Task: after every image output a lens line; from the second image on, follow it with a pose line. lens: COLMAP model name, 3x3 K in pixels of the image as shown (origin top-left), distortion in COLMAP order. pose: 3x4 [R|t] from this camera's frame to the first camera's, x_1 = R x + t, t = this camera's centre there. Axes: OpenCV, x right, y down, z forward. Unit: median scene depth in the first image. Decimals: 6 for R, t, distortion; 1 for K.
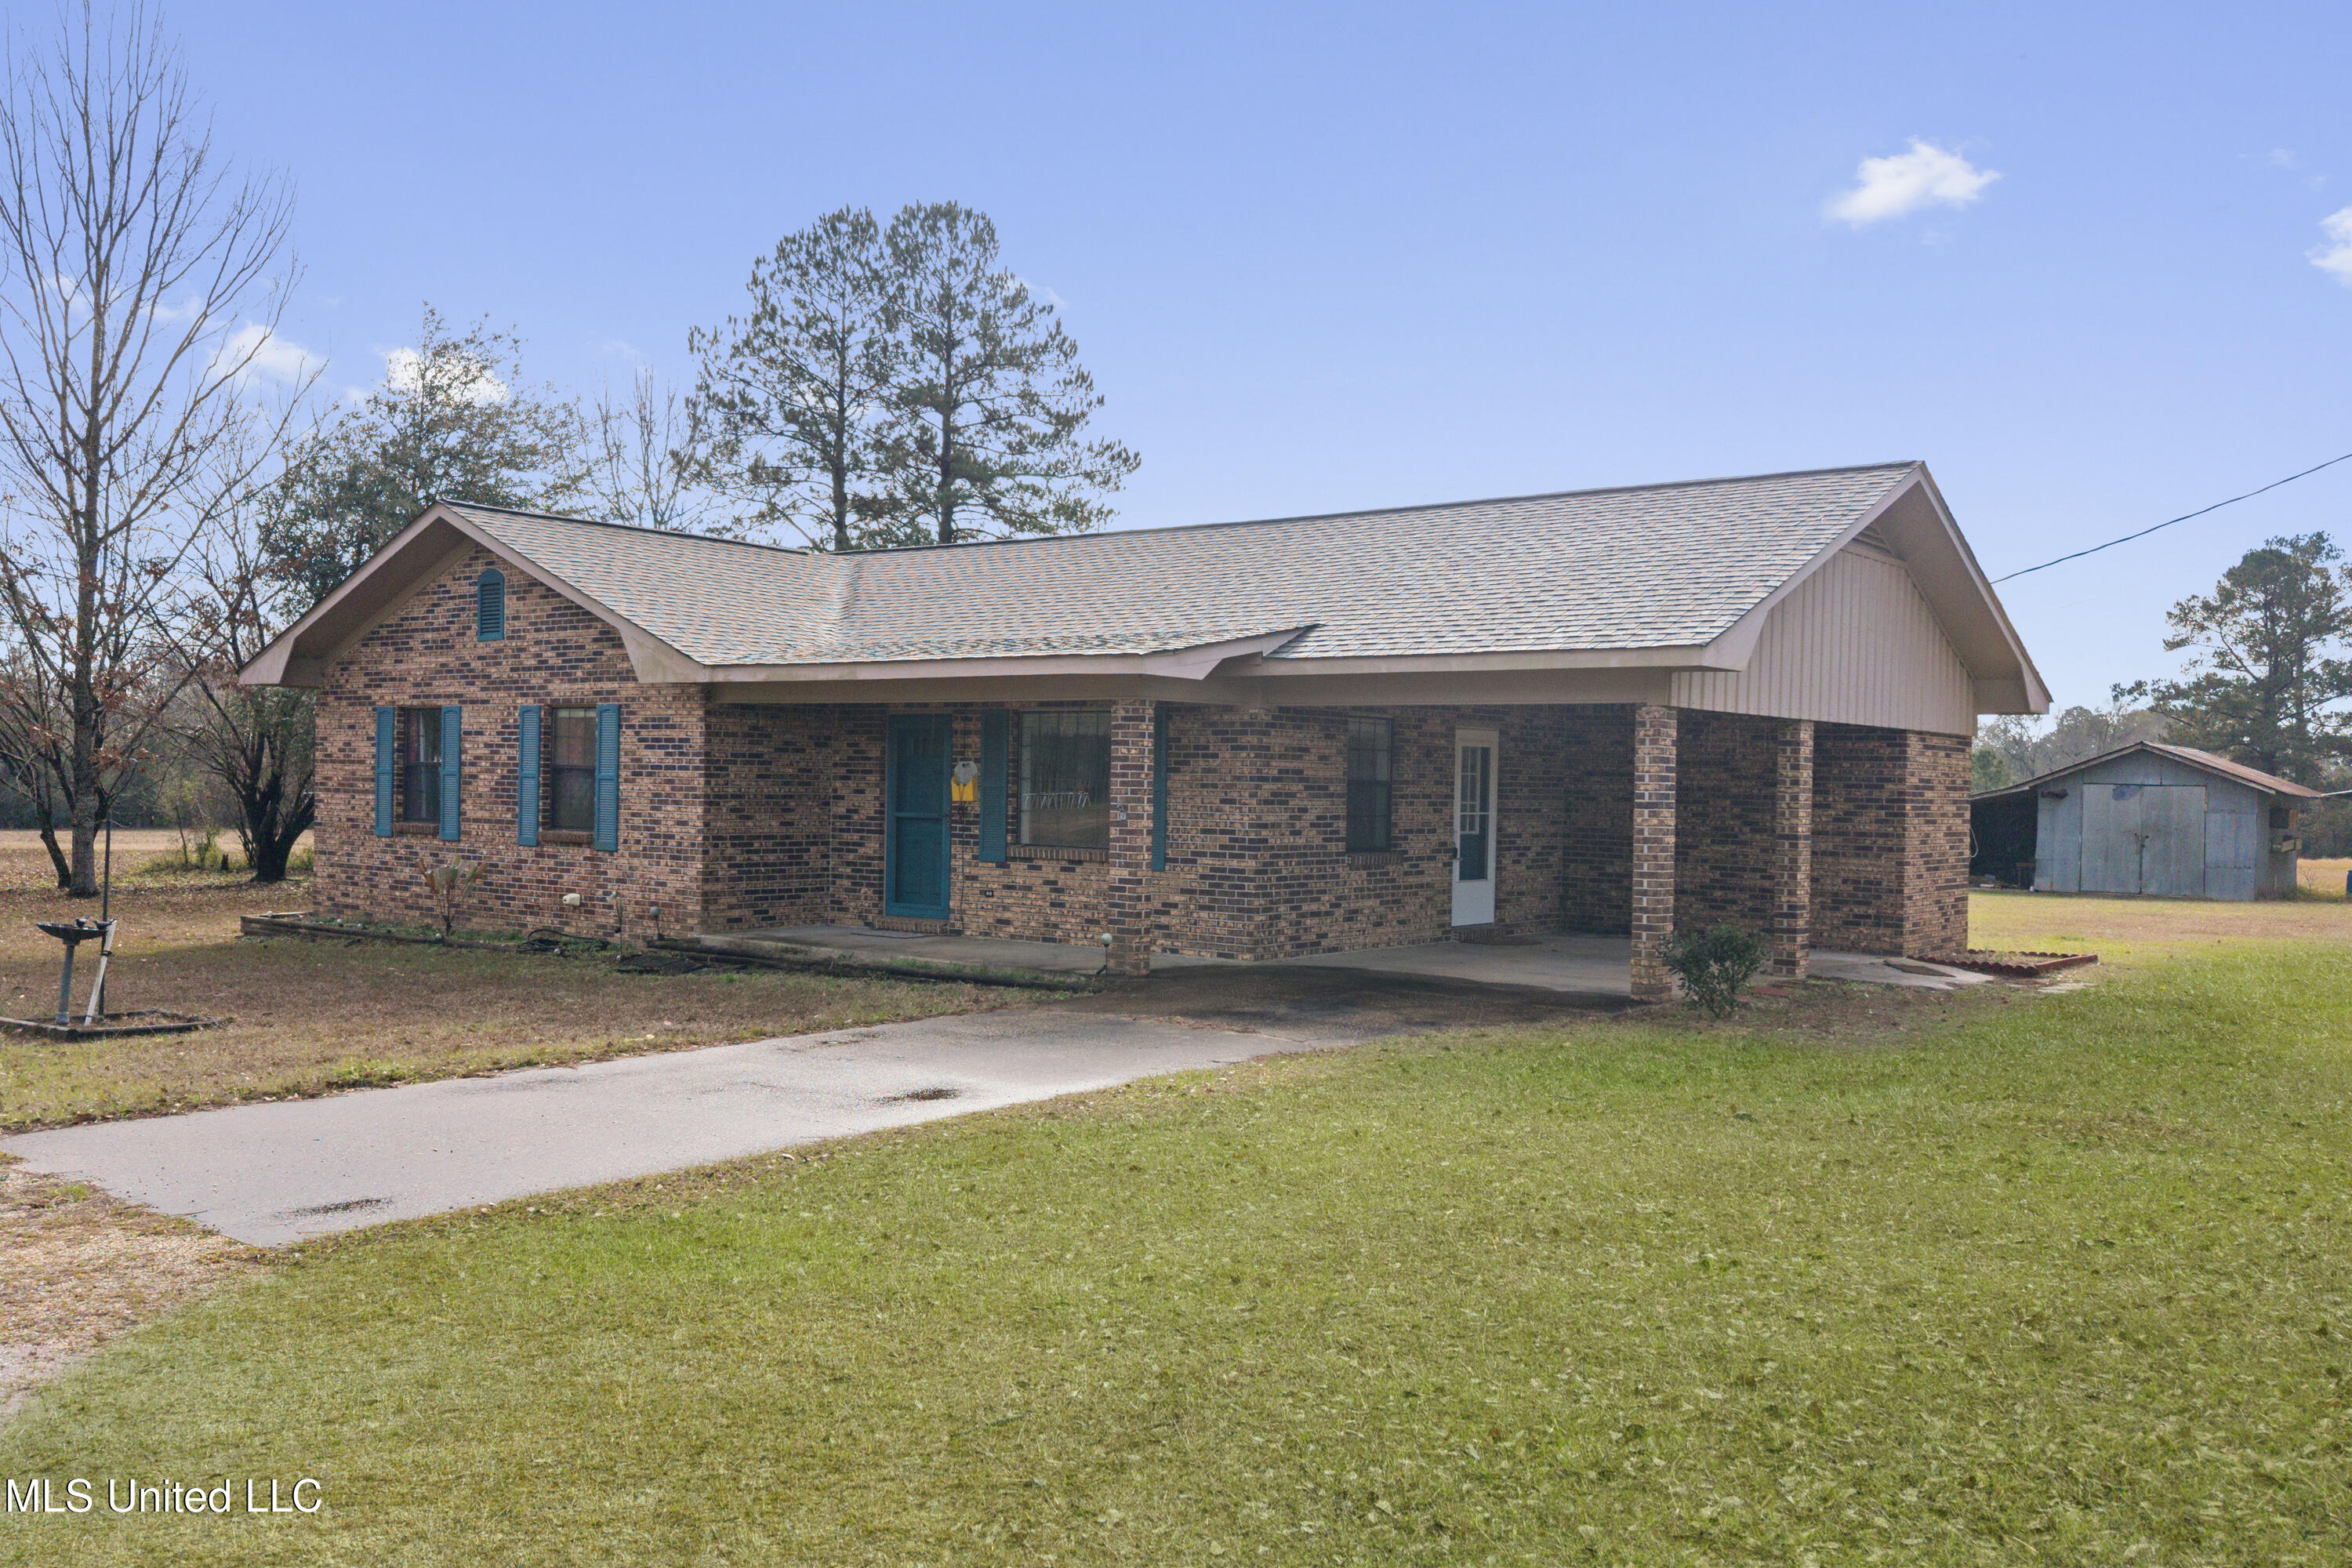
lens RADIAL K [[1823.4, 0, 1176.0], [0, 1823.4, 784.0], [0, 0, 1]] dist [0.163971, -0.410581]
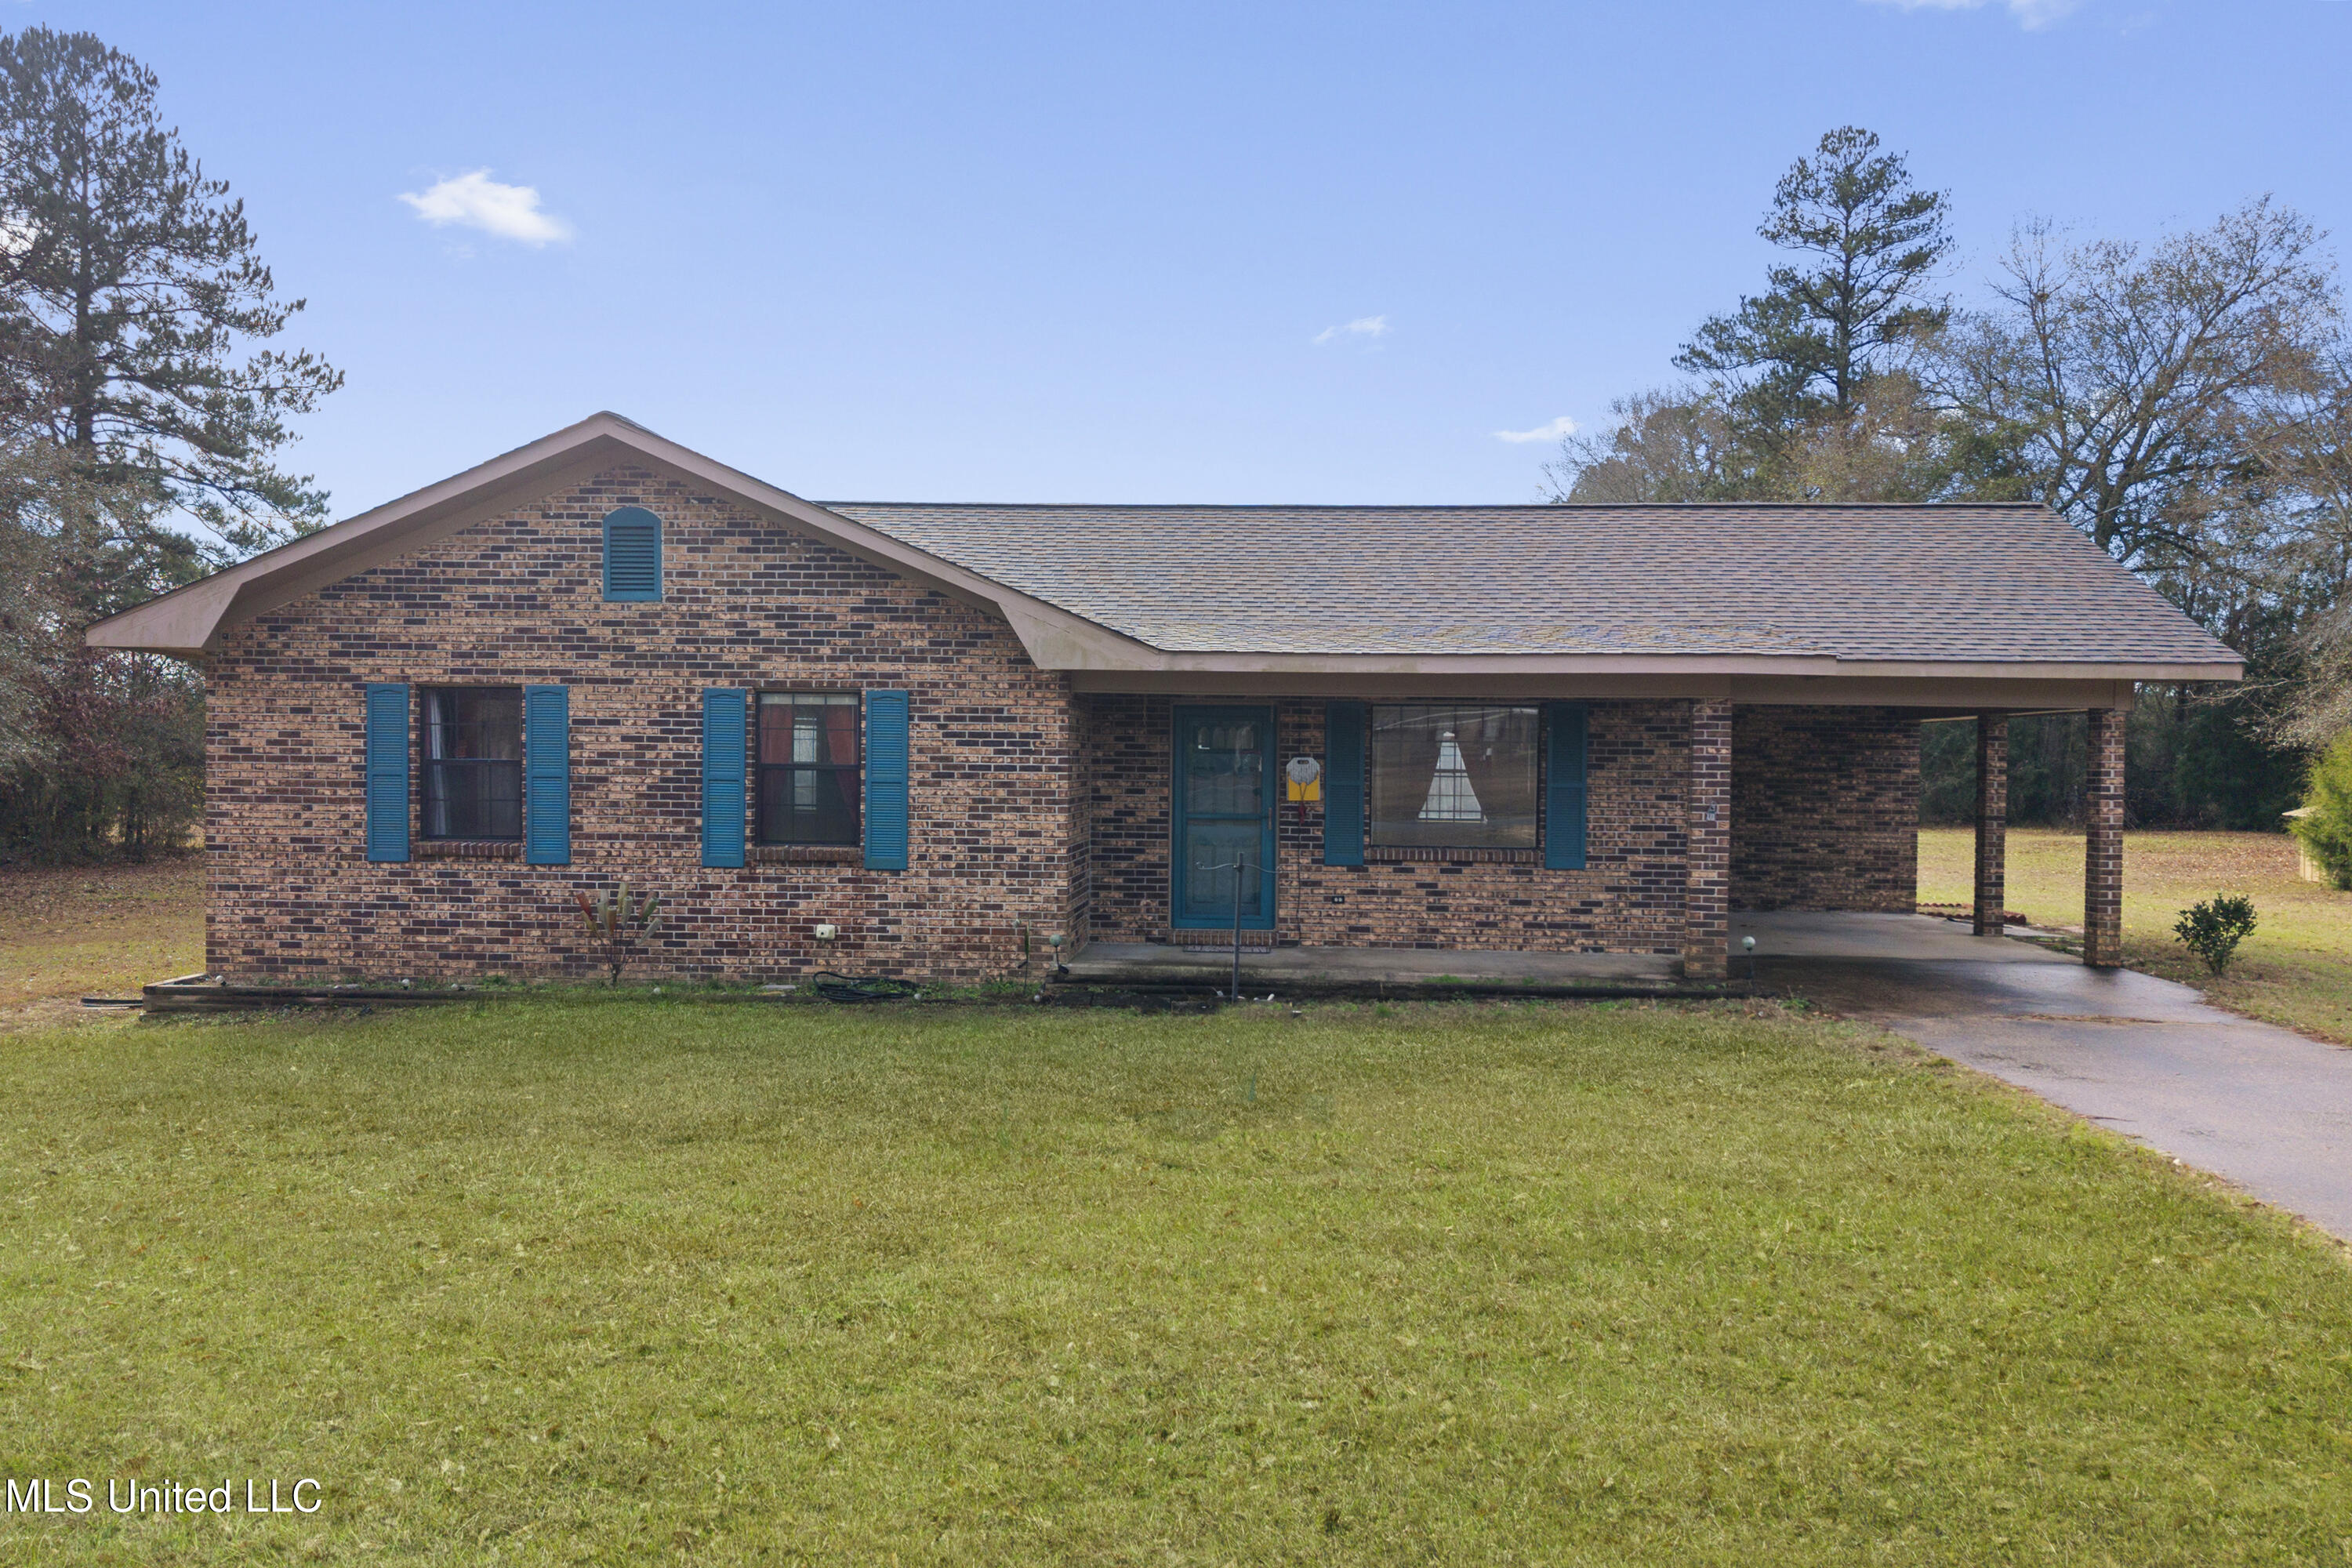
lens RADIAL K [[1823.4, 0, 1176.0], [0, 1823.4, 784.0], [0, 0, 1]] dist [0.163971, -0.410581]
pose [[0.840450, -0.016677, 0.541632, -0.646974], [0.005692, 0.999743, 0.021951, -0.018991], [-0.541858, -0.015366, 0.840329, 0.254760]]
